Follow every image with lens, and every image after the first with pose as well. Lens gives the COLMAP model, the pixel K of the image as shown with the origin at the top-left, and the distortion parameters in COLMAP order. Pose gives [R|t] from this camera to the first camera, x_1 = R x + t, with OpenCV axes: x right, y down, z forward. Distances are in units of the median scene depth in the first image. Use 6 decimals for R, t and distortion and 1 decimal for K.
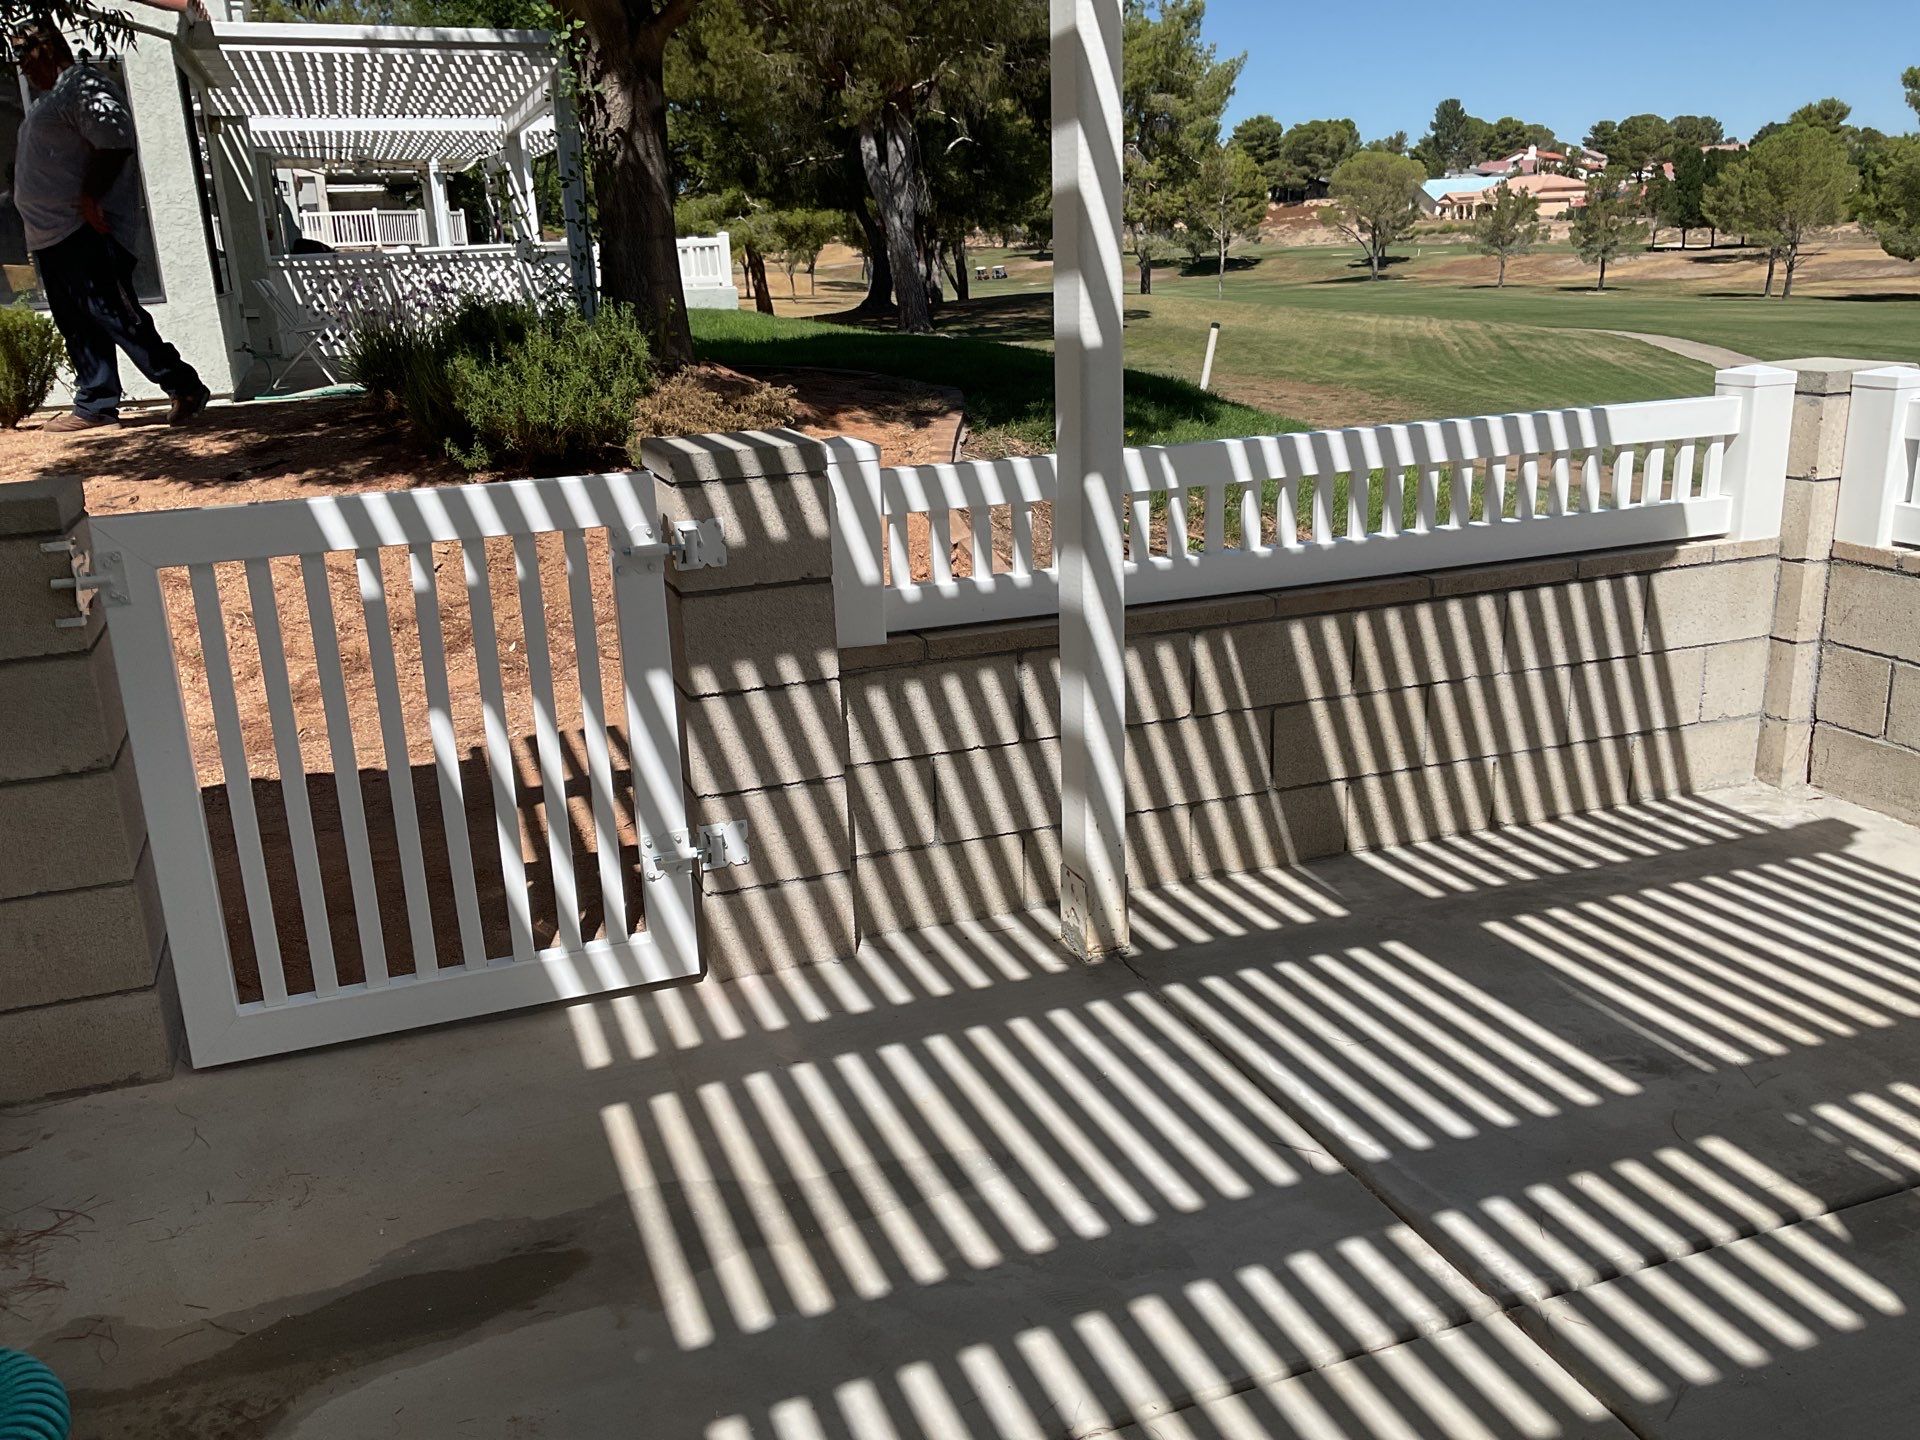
lens RADIAL K [[1596.7, 0, 956.1], [0, 1596.7, 723.8], [0, 0, 1]] dist [0.054538, -0.092961]
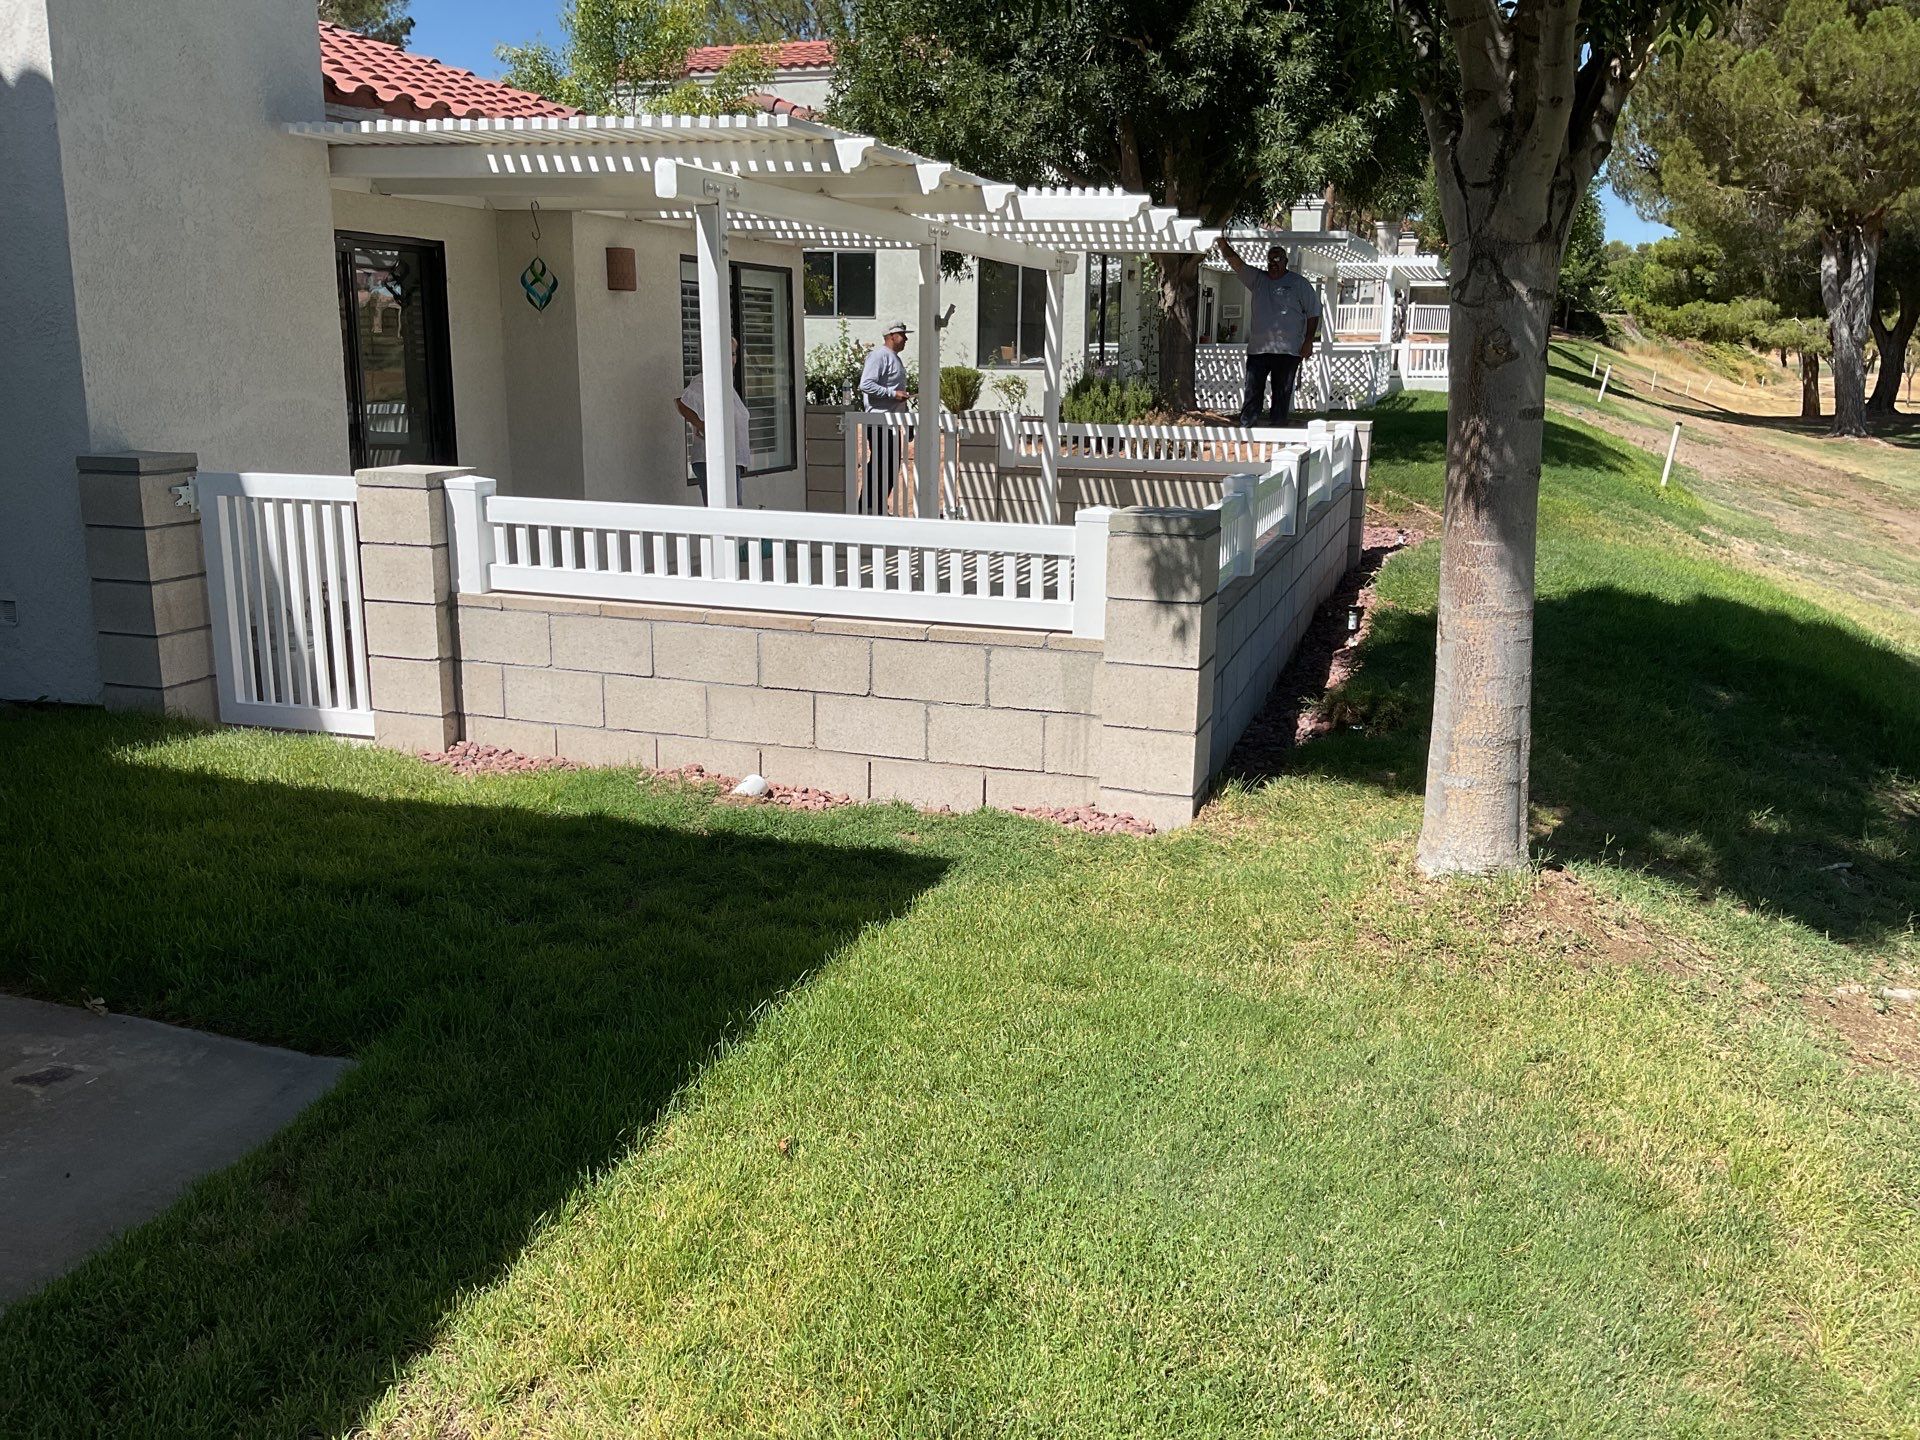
lens RADIAL K [[1596.7, 0, 956.1], [0, 1596.7, 723.8], [0, 0, 1]] dist [0.054538, -0.092961]
pose [[0.773075, 0.192623, -0.604360, 2.219469], [-0.219858, 0.975084, 0.029547, 0.452493], [0.594994, 0.110031, 0.796163, -1.992551]]
